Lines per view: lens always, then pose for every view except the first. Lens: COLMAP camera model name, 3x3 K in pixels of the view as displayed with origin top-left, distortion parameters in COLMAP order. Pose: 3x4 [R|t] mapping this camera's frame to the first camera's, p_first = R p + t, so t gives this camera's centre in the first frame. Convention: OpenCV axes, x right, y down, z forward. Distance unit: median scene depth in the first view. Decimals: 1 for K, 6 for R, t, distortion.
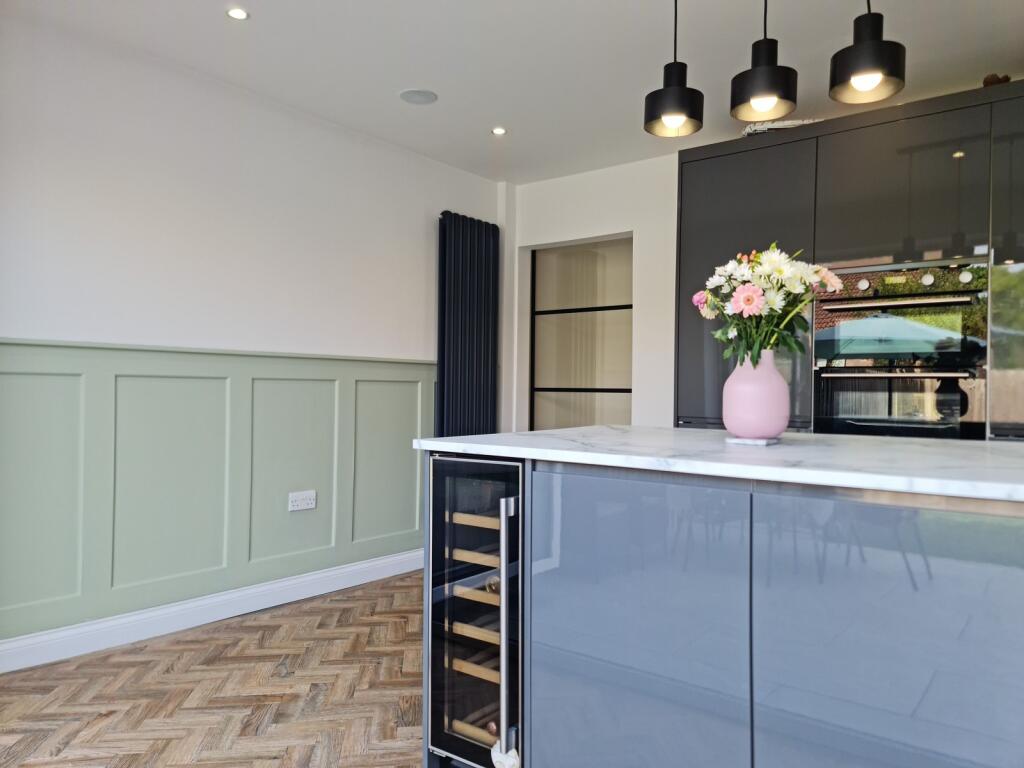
lens RADIAL K [[743.8, 0, 514.1], [0, 743.8, 388.4], [0, 0, 1]] dist [0.069367, -0.024440]
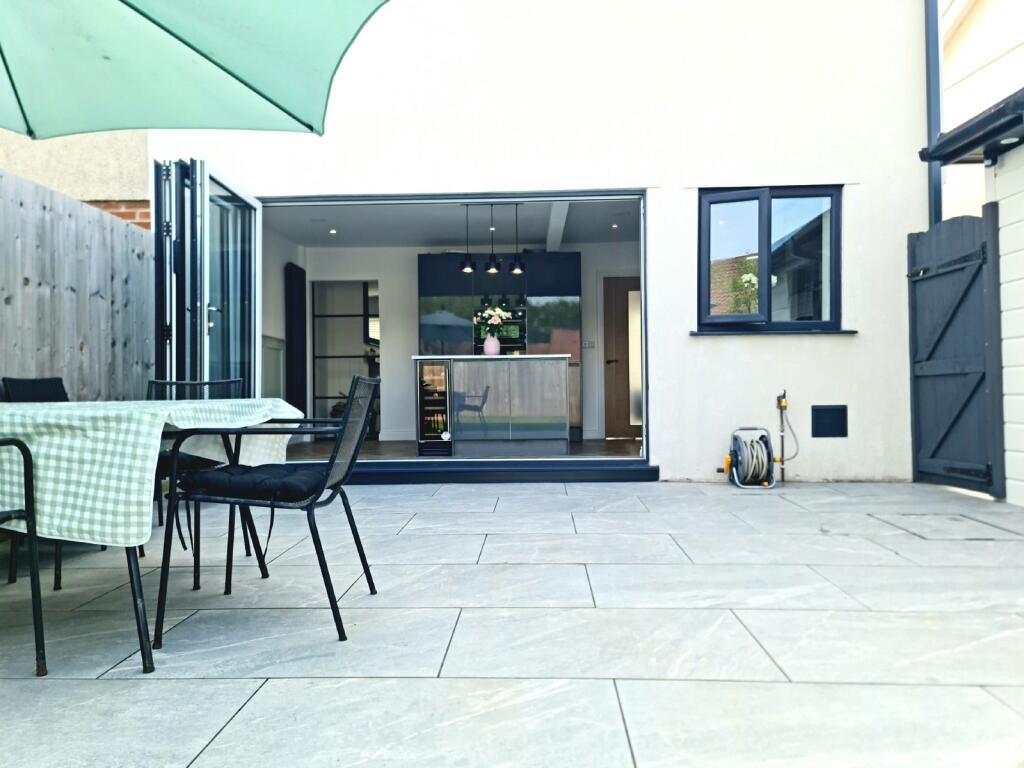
lens RADIAL K [[743.8, 0, 507.5], [0, 743.8, 384.9], [0, 0, 1]] dist [0.069367, -0.024440]
pose [[0.800047, -0.014869, 0.599752, -1.229156], [0.018493, 0.999829, 0.000119, 0.138513], [-0.599652, 0.010996, 0.800186, -1.354054]]
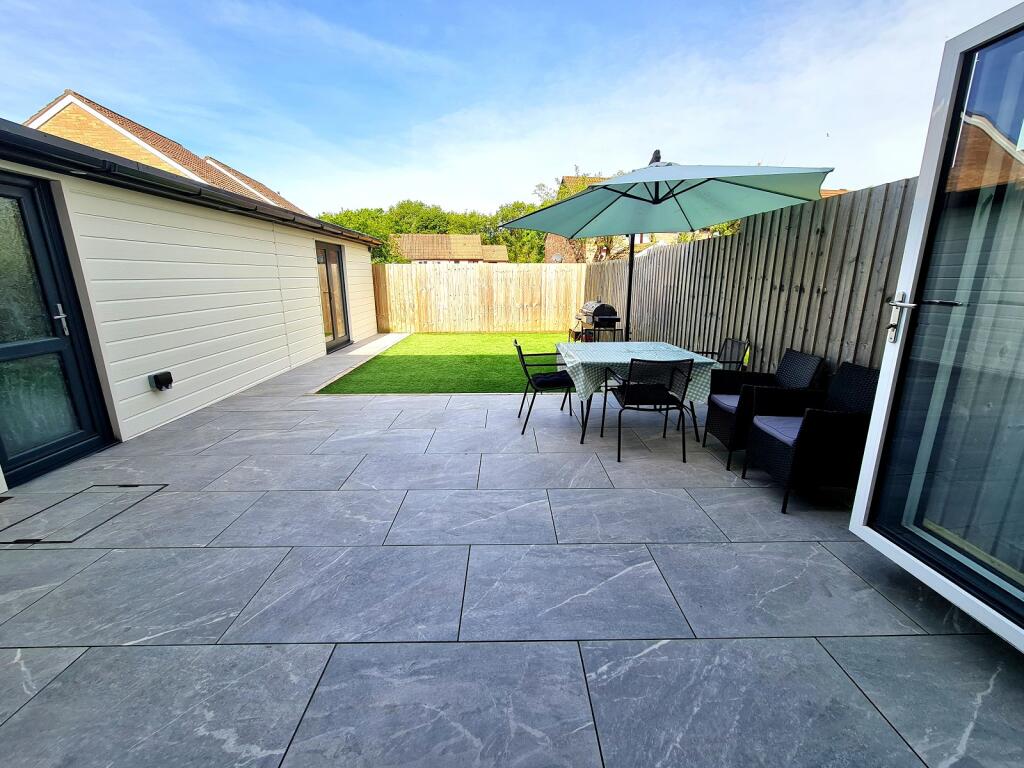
lens RADIAL K [[421.0, 0, 510.4], [0, 421.0, 384.9], [0, 0, 1]] dist [-0.007523, 0.002712]
pose [[-0.765308, 0.153567, -0.625076, 0.022048], [-0.003746, 0.970043, 0.242904, -0.063877], [0.643653, 0.188238, -0.741807, 0.426199]]
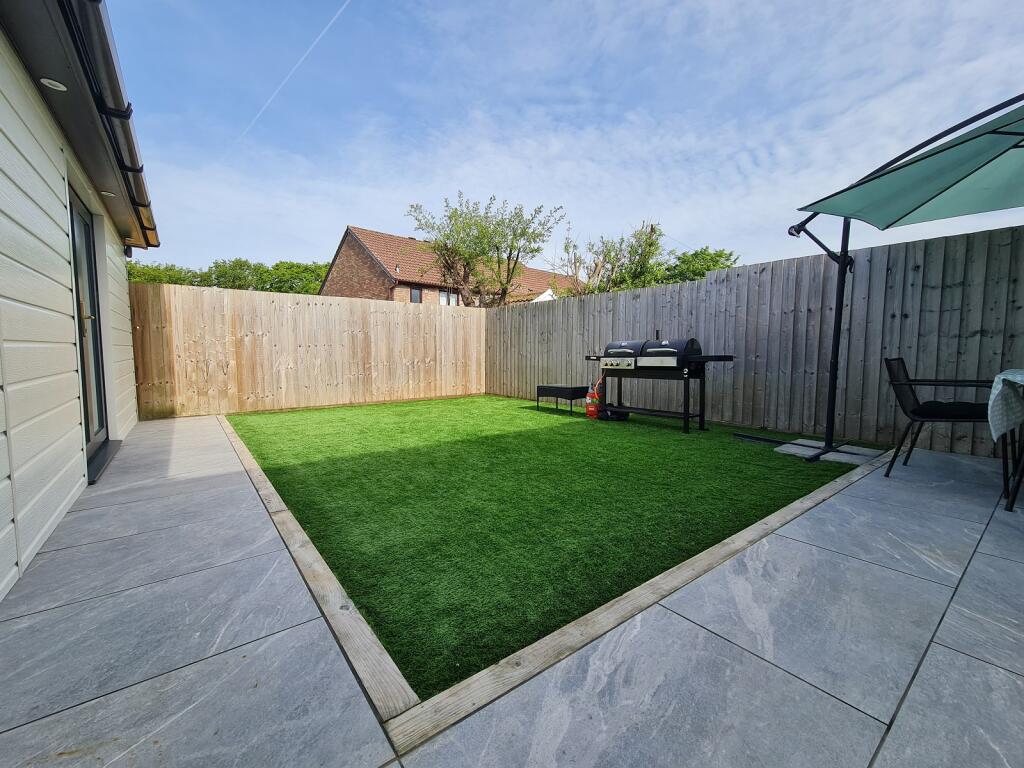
lens RADIAL K [[421.0, 0, 508.2], [0, 421.0, 379.2], [0, 0, 1]] dist [-0.007523, 0.002712]
pose [[-0.241146, 0.058485, -0.968725, -0.139648], [-0.001156, 0.998164, 0.060550, 0.118433], [0.970488, 0.015722, -0.240636, -1.281546]]
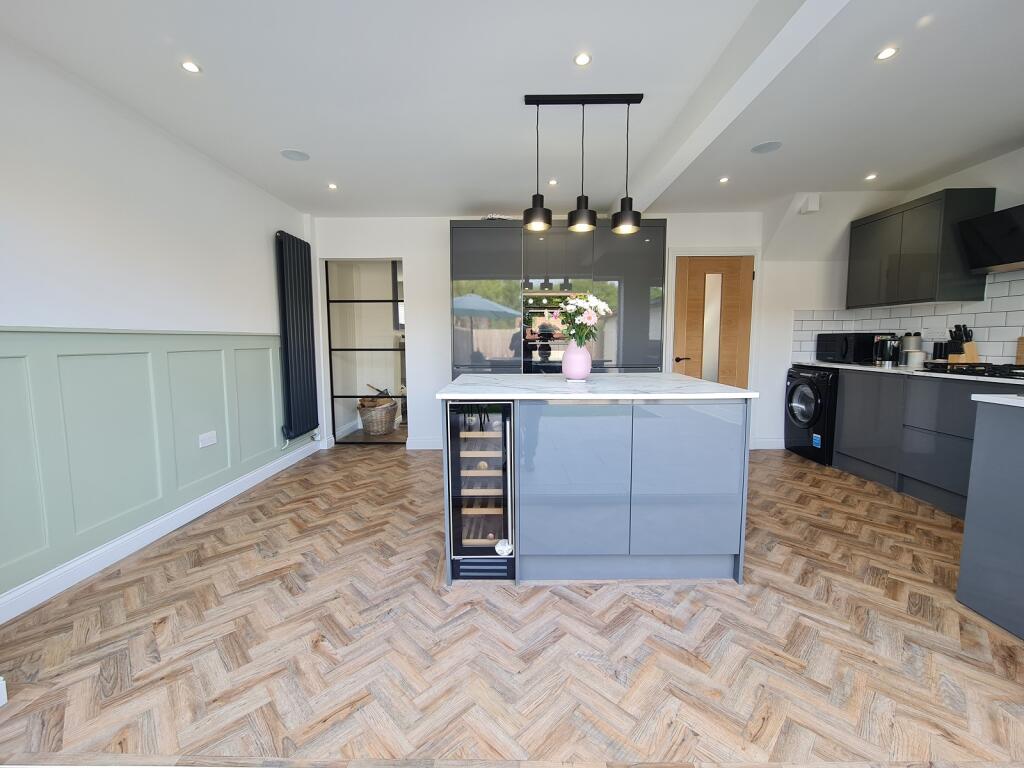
lens RADIAL K [[421.0, 0, 505.8], [0, 421.0, 380.0], [0, 0, 1]] dist [-0.007523, 0.002712]
pose [[0.795316, -0.072613, 0.601830, -0.387009], [0.011426, 0.994419, 0.104881, -0.041346], [-0.606087, -0.076537, 0.791707, 0.089085]]
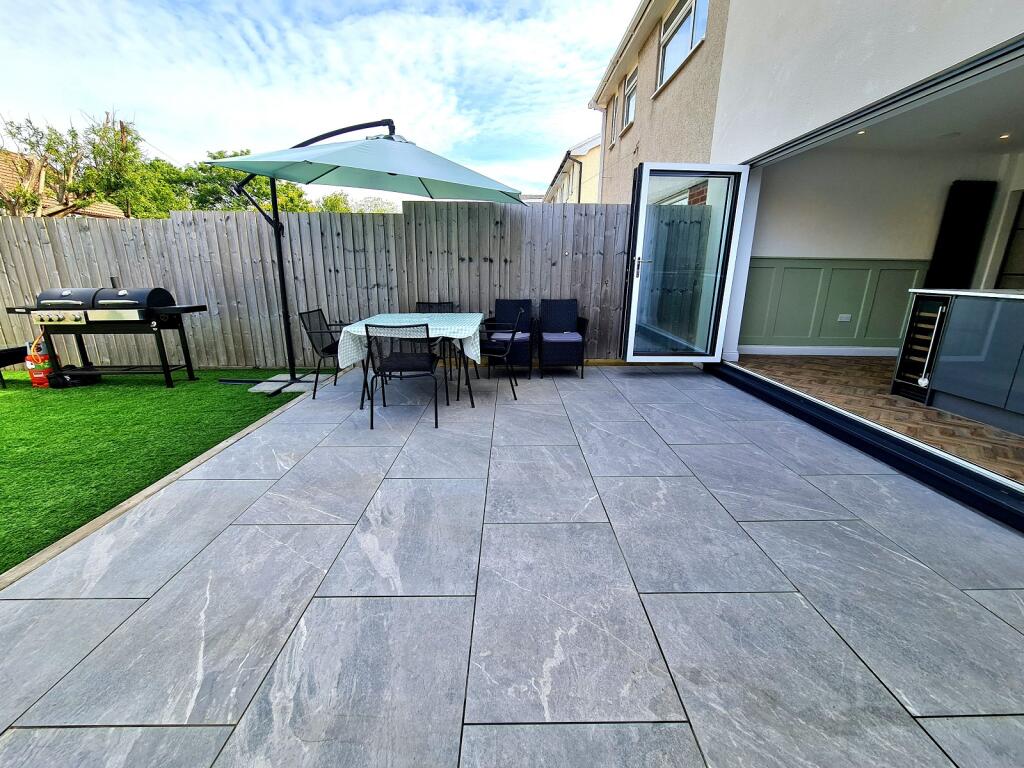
lens RADIAL K [[421.0, 0, 513.9], [0, 421.0, 382.1], [0, 0, 1]] dist [-0.007523, 0.002712]
pose [[0.640539, 0.197423, -0.742115, 0.128233], [-0.004351, 0.967306, 0.253575, 0.003090], [0.767913, -0.159196, 0.620456, -0.998724]]
